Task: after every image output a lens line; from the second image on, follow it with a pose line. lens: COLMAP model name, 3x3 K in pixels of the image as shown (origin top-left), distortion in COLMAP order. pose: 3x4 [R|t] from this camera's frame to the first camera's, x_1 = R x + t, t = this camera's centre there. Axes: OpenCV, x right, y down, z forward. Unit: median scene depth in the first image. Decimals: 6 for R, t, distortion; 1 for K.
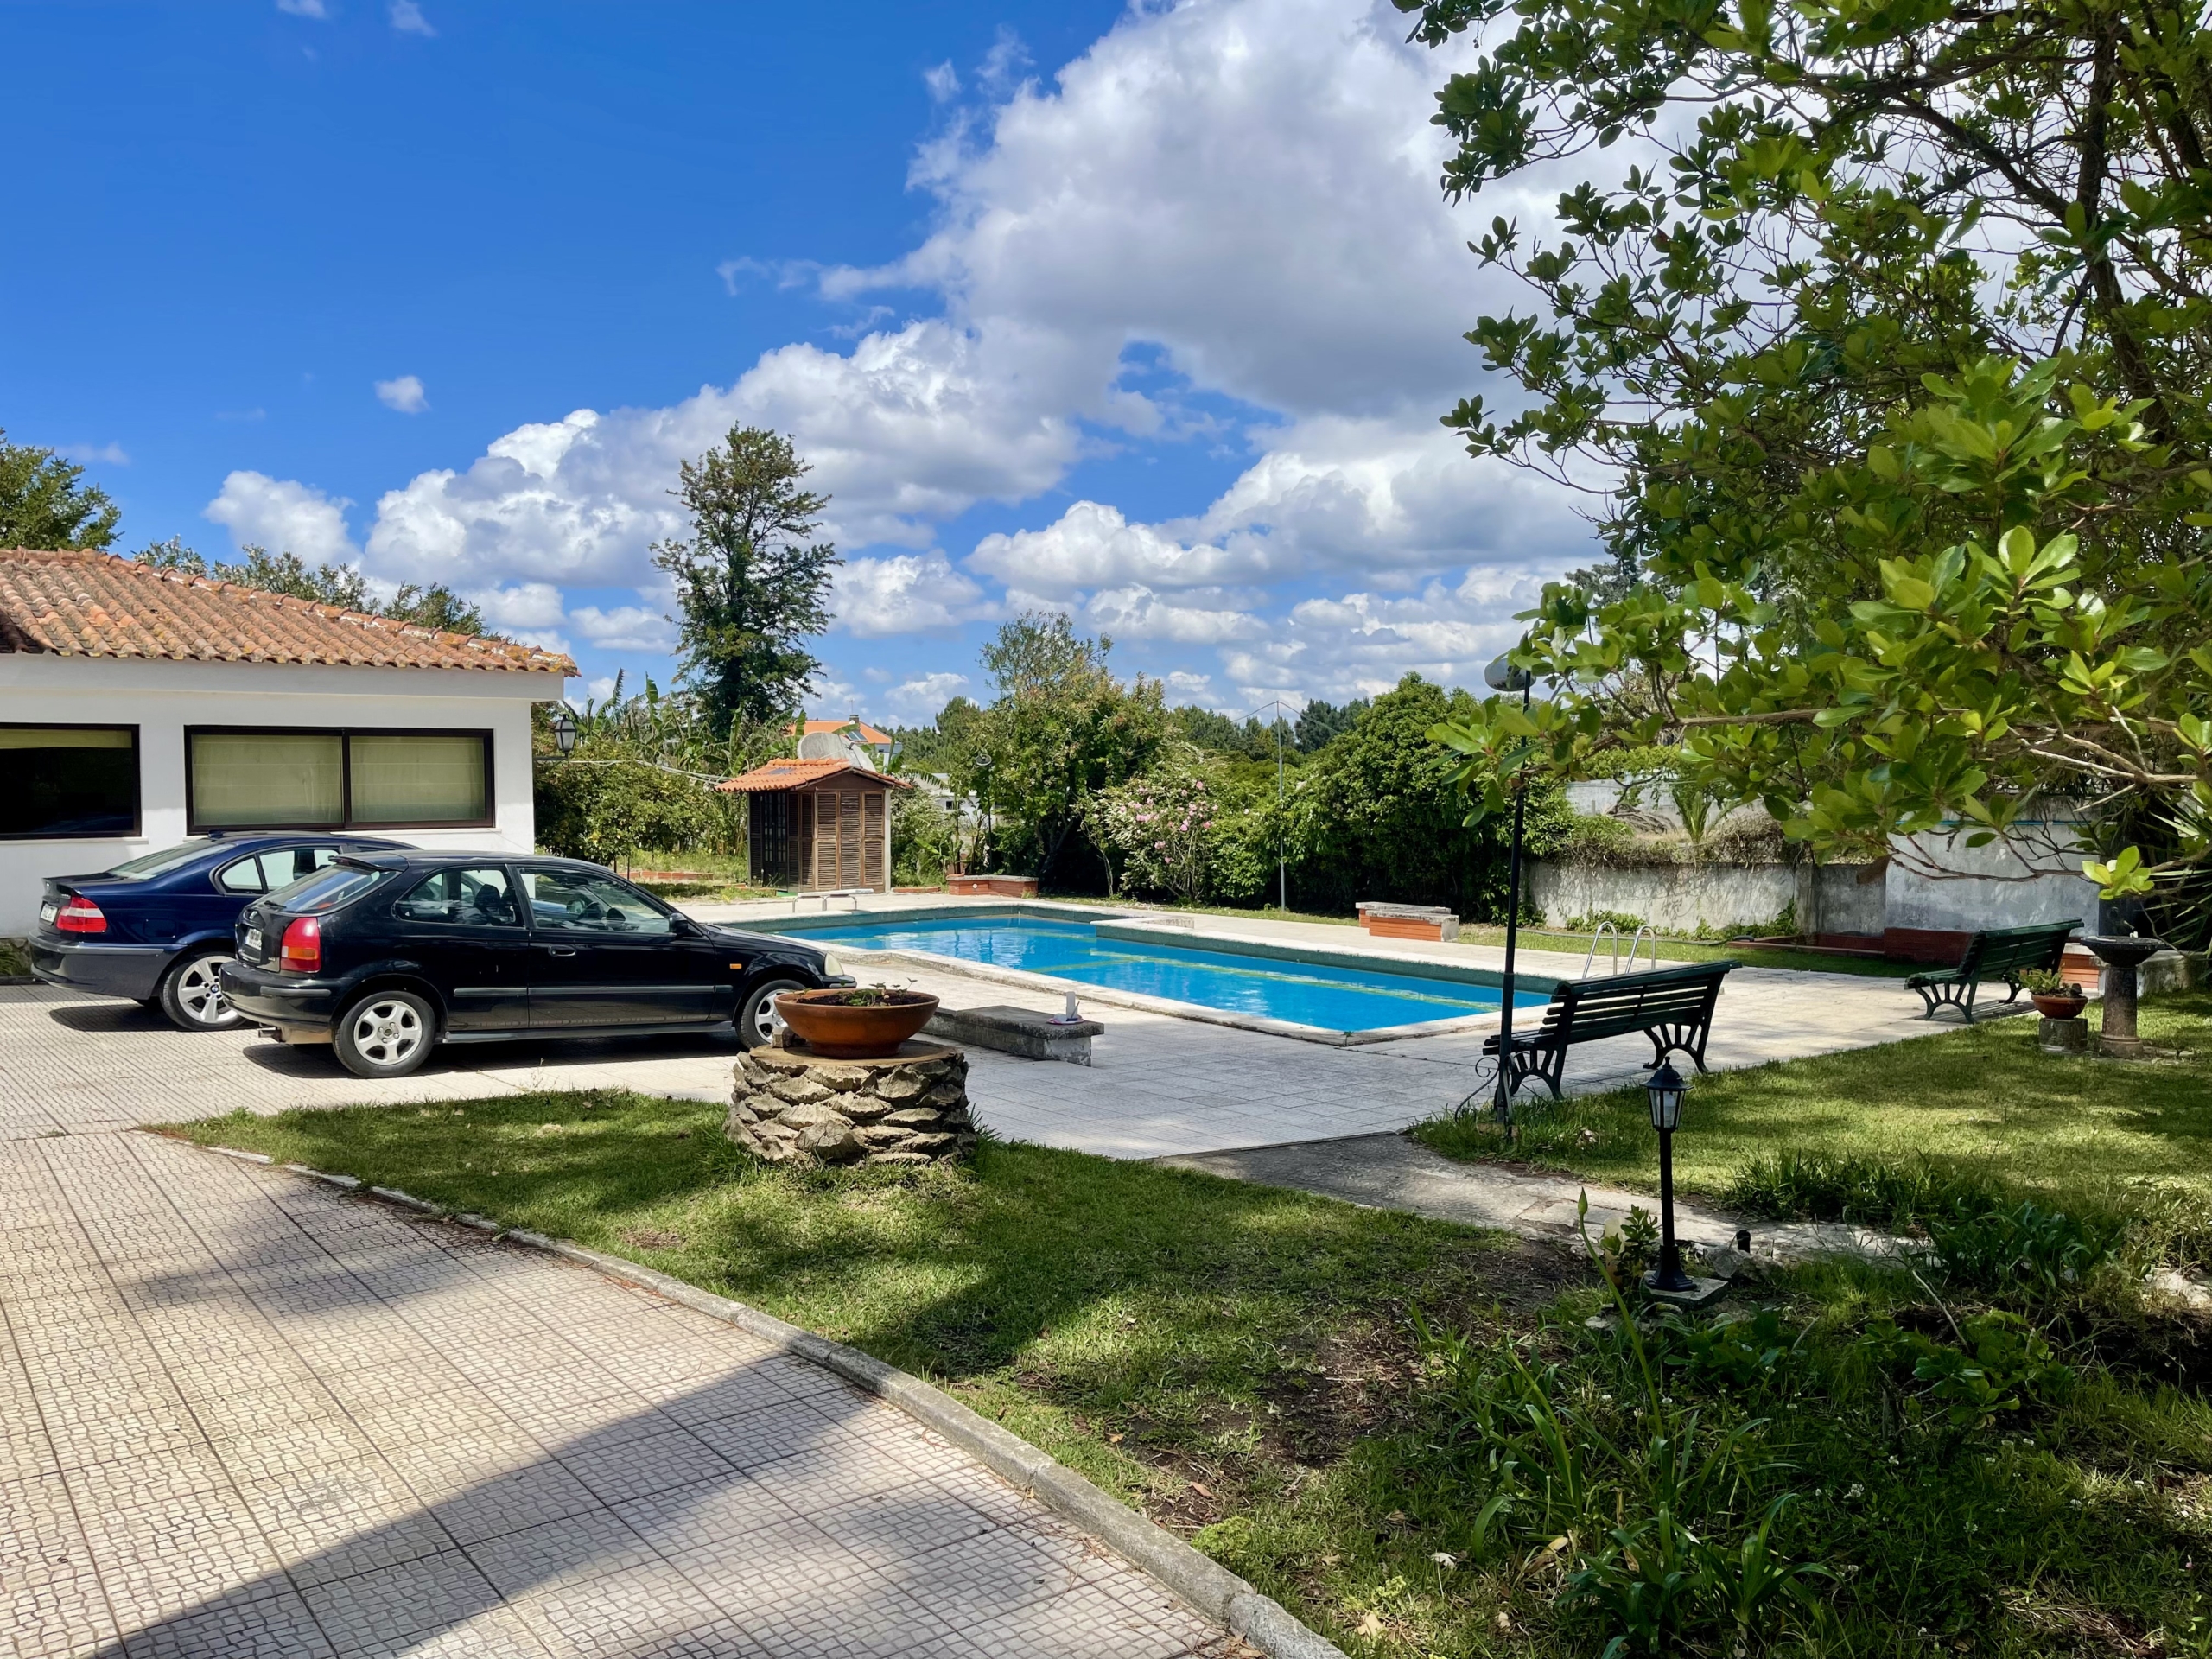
lens RADIAL K [[1654.5, 0, 1106.0], [0, 1654.5, 829.5], [0, 0, 1]] dist [-0.037818, 0.003453]
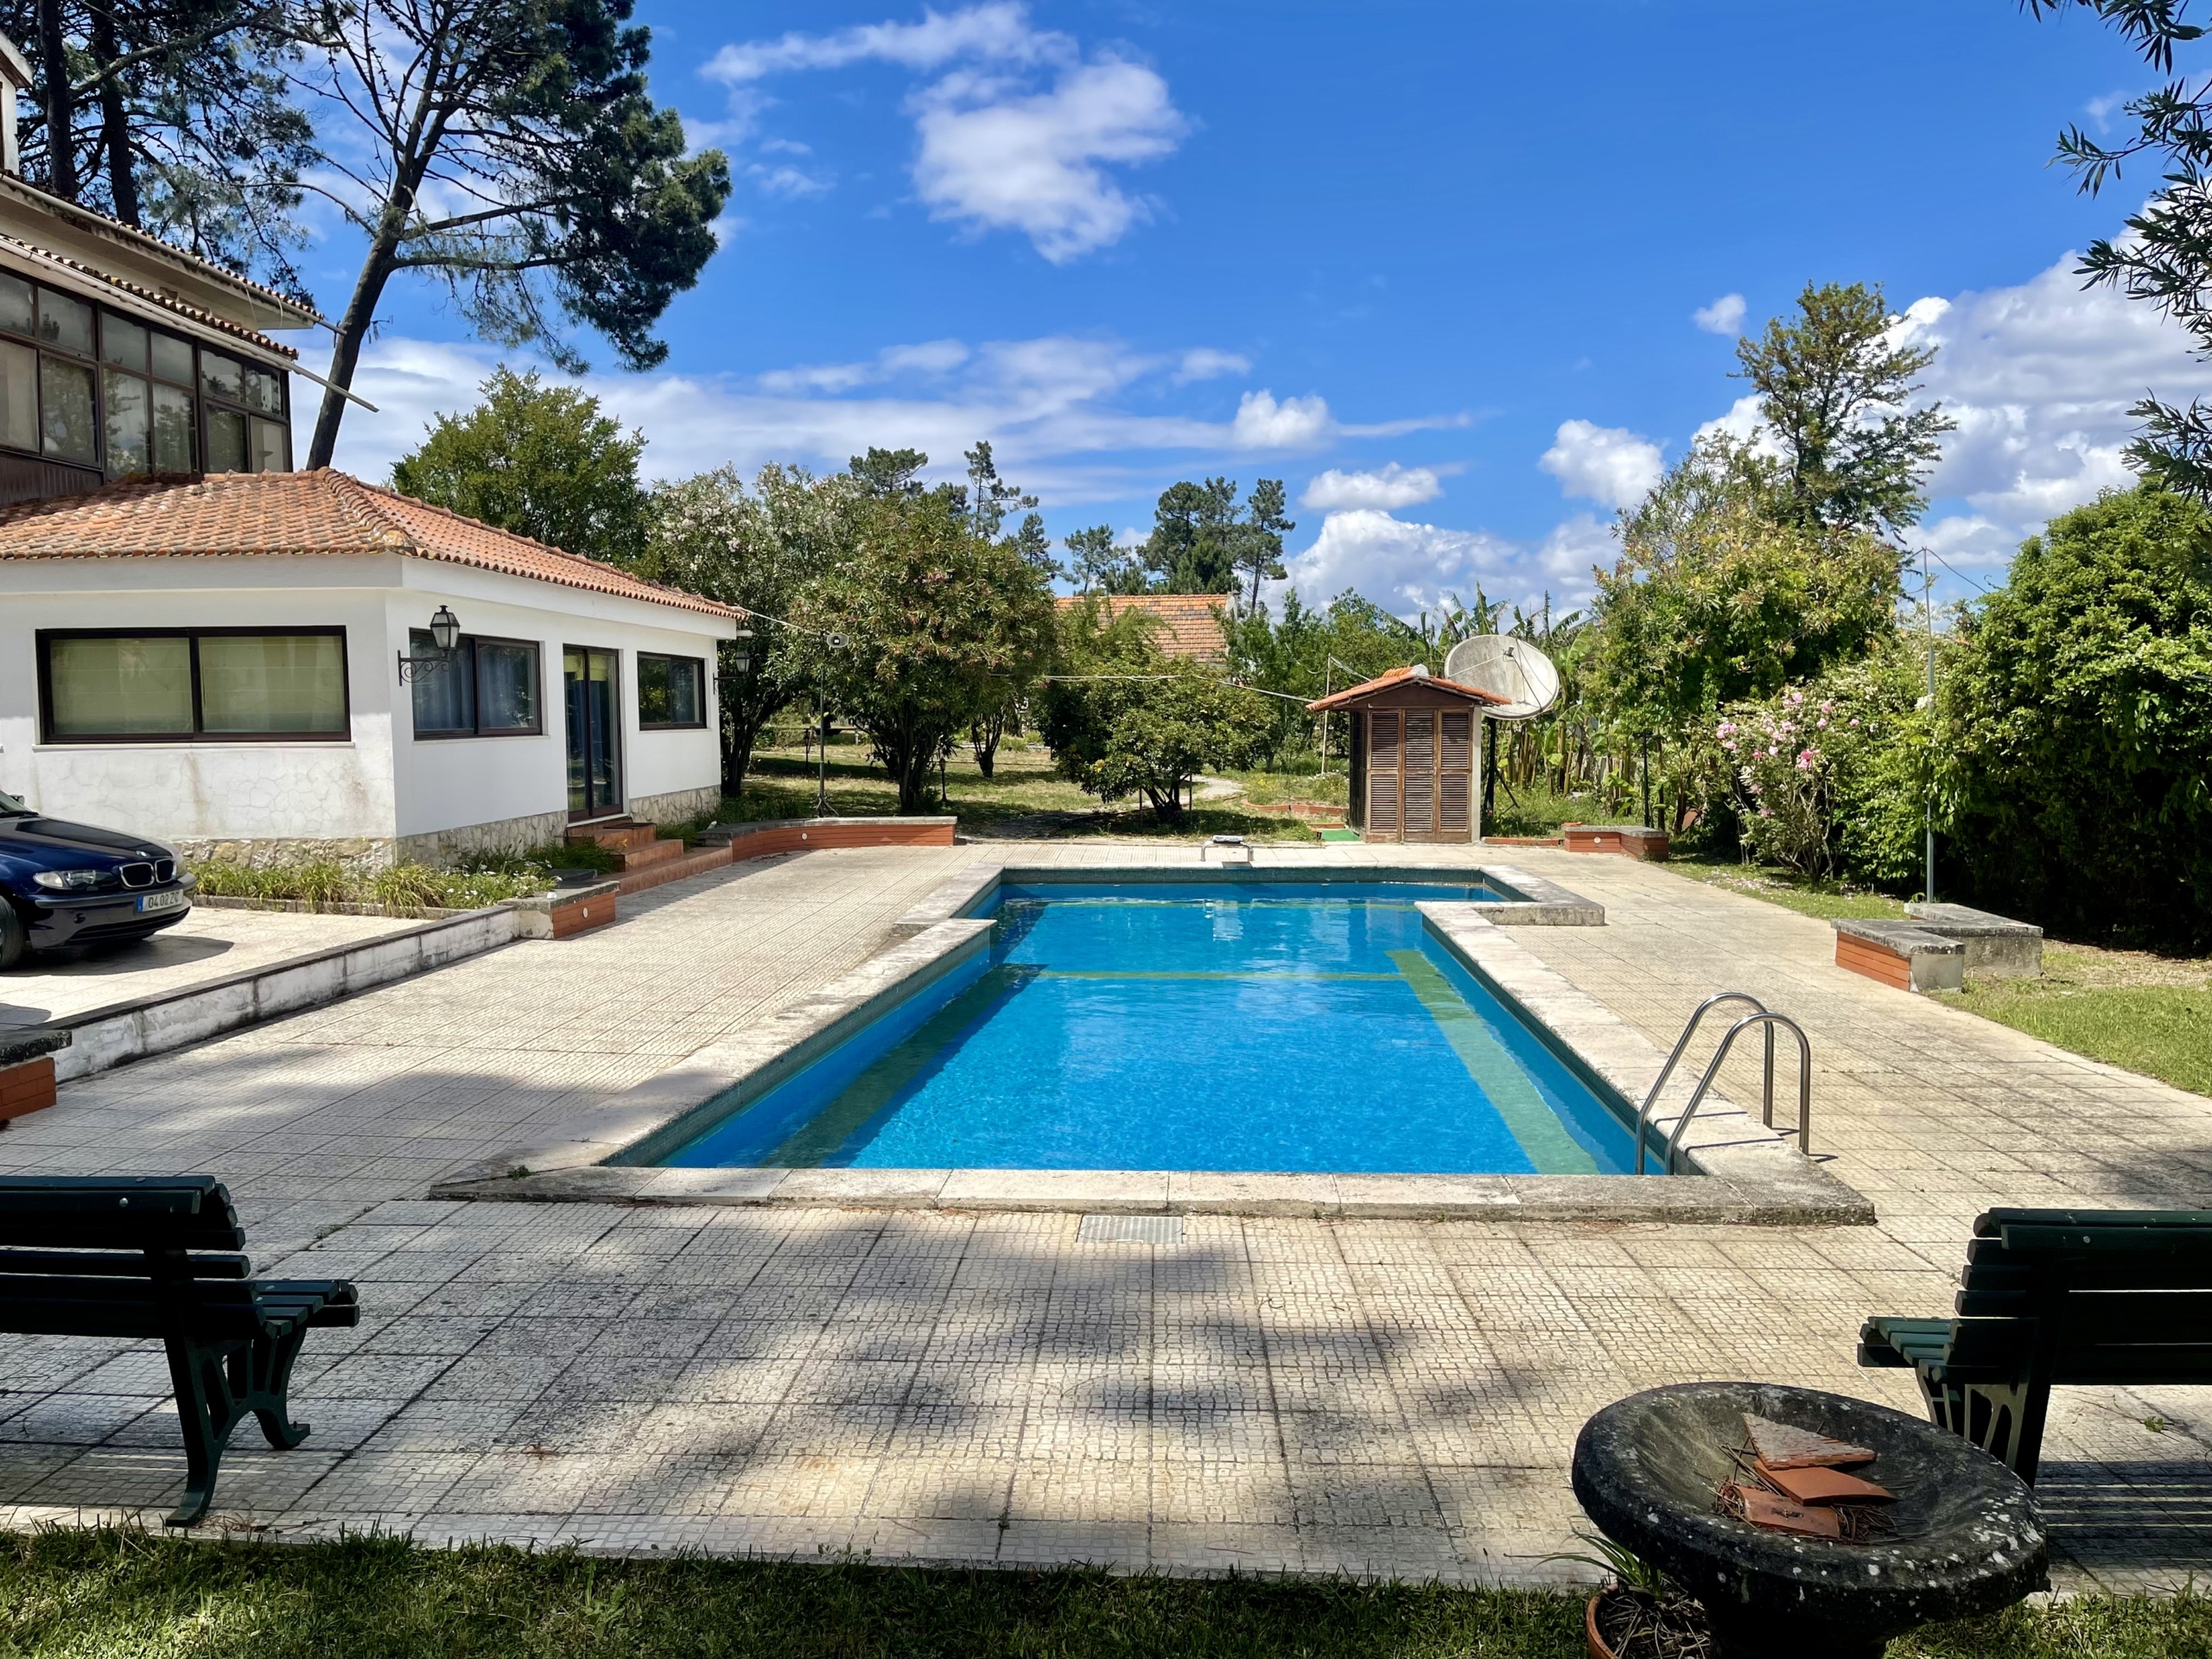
lens RADIAL K [[1663.1, 0, 1106.0], [0, 1663.1, 829.5], [0, 0, 1]] dist [0.082067, -0.108144]
pose [[0.749543, 0.042940, -0.660561, 0.290698], [-0.015508, 0.998759, 0.047327, -0.002060], [0.661774, -0.025230, 0.749279, 0.364191]]
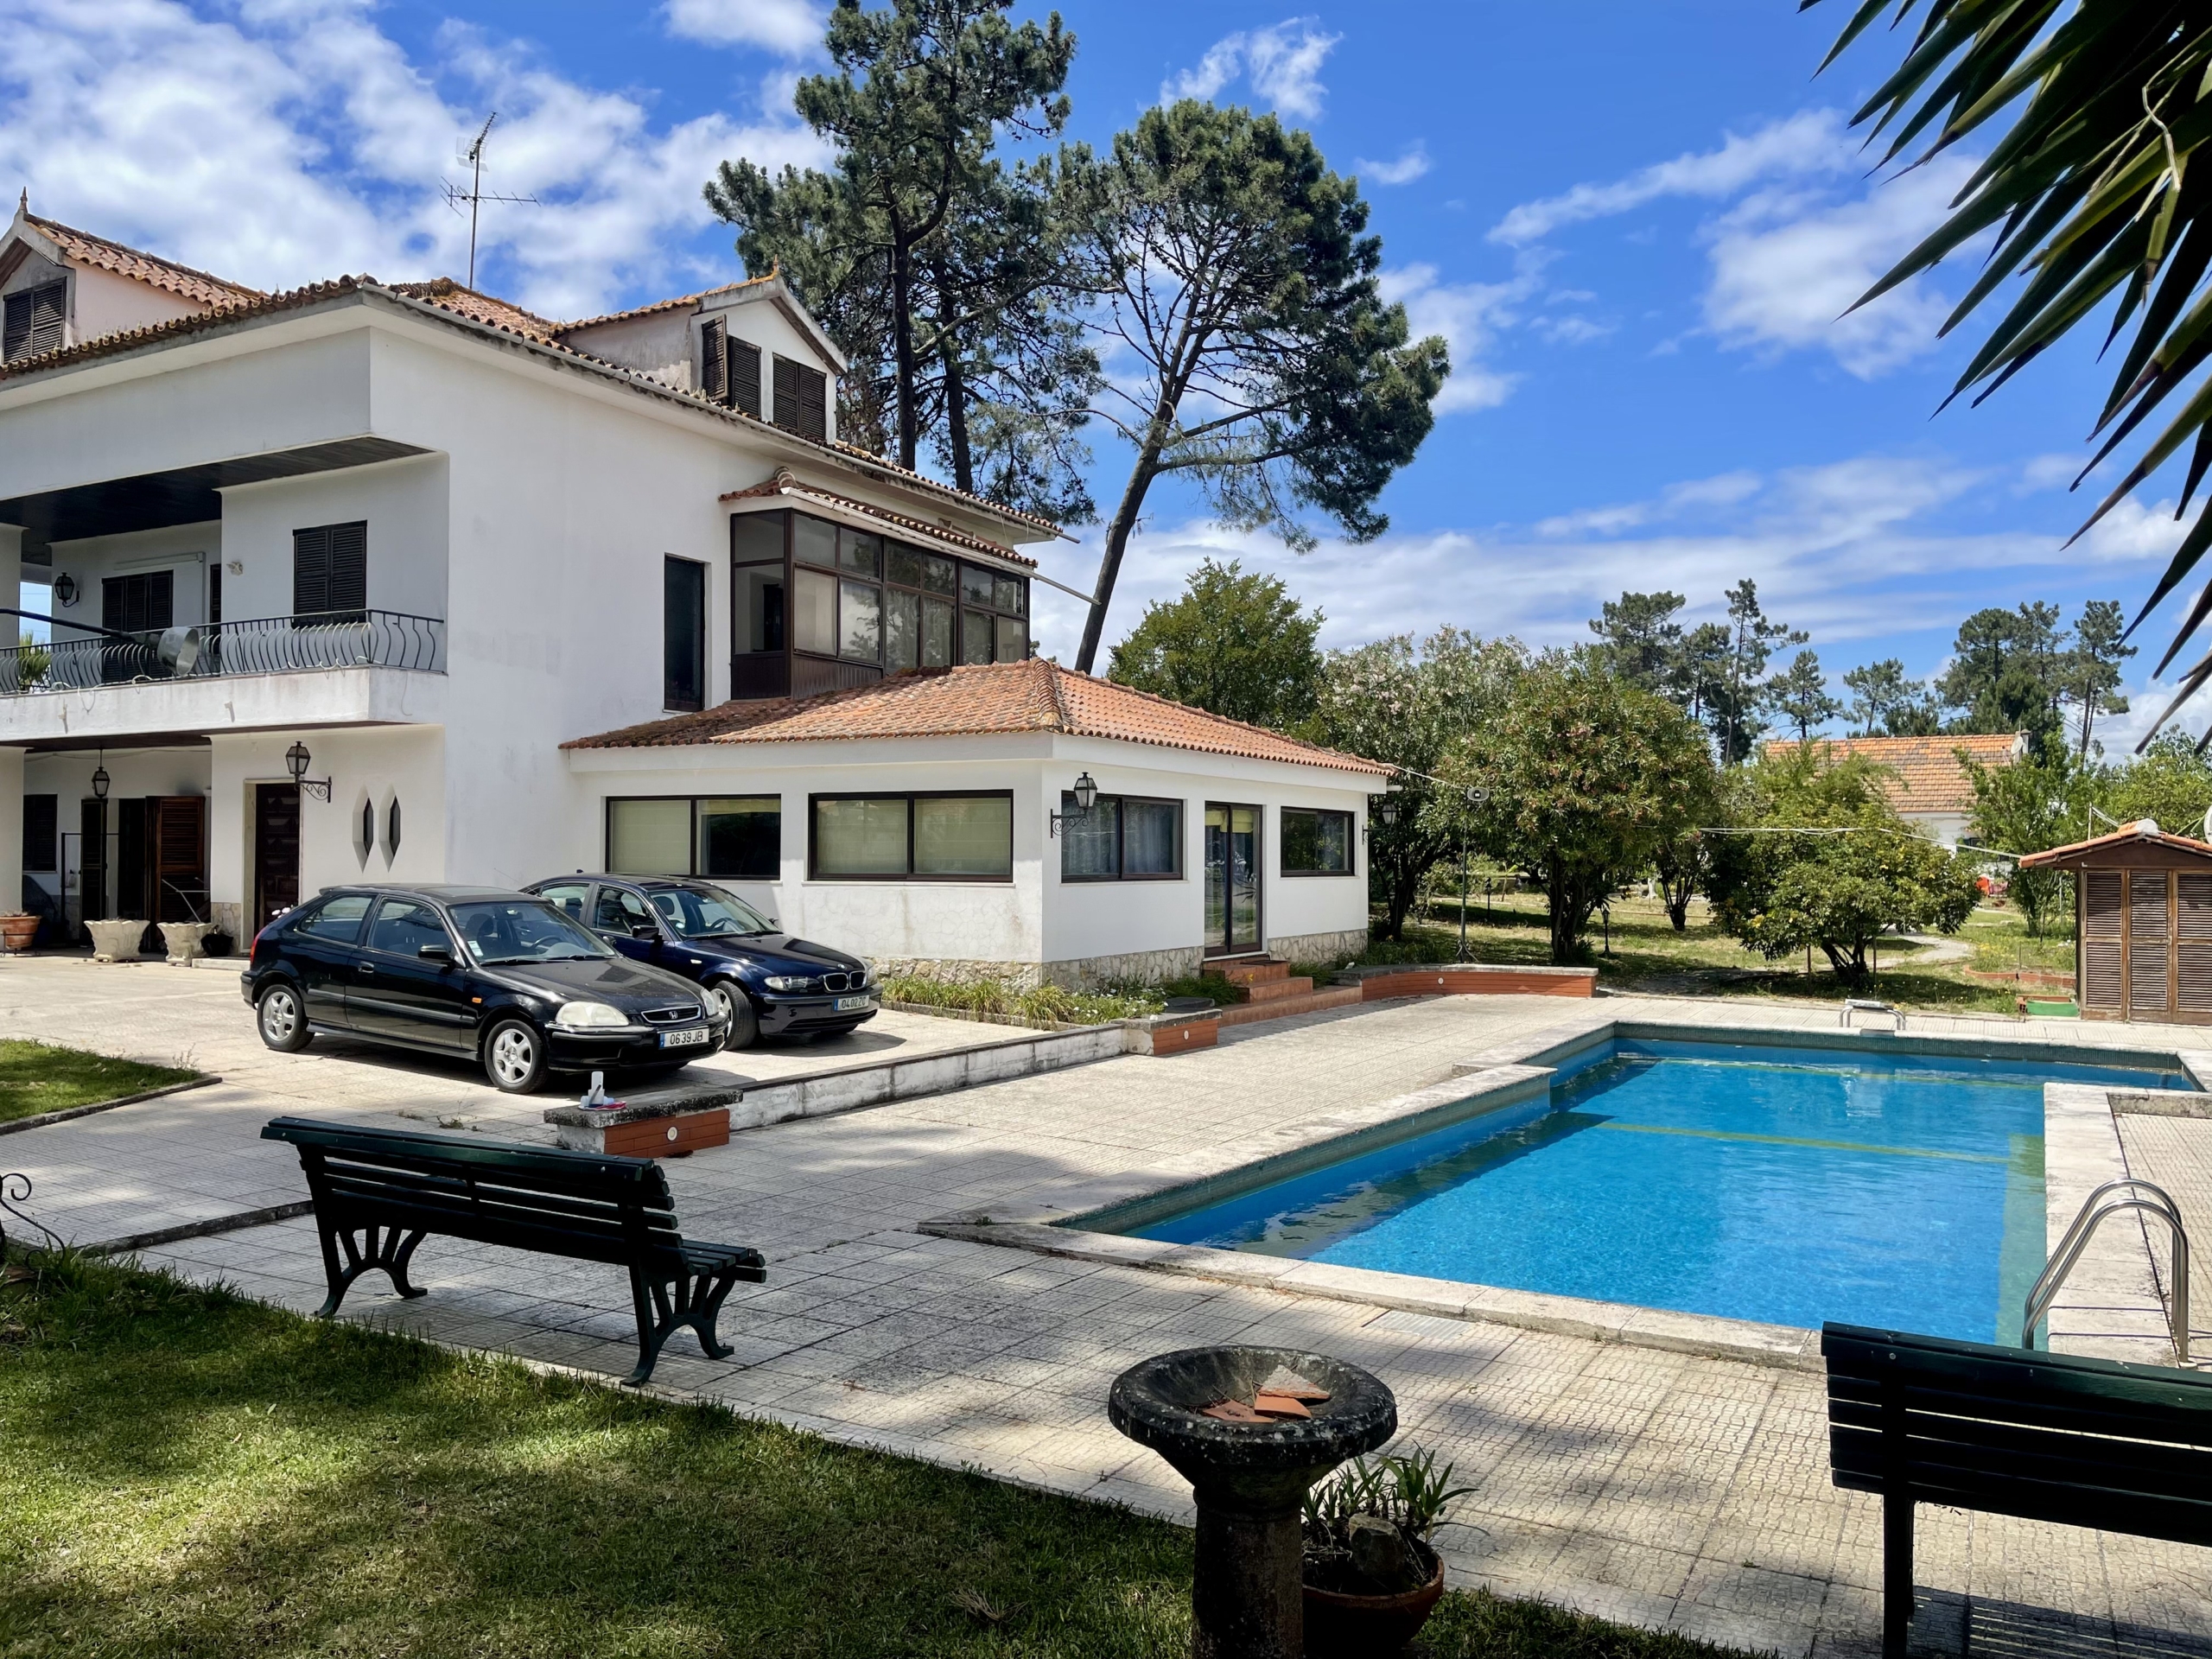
lens RADIAL K [[1663.1, 0, 1106.0], [0, 1663.1, 829.5], [0, 0, 1]] dist [0.082067, -0.108144]
pose [[0.392499, -0.010905, -0.919688, 0.362961], [-0.037394, 0.998914, -0.027803, -0.004880], [0.918992, 0.045304, 0.391665, 0.383543]]
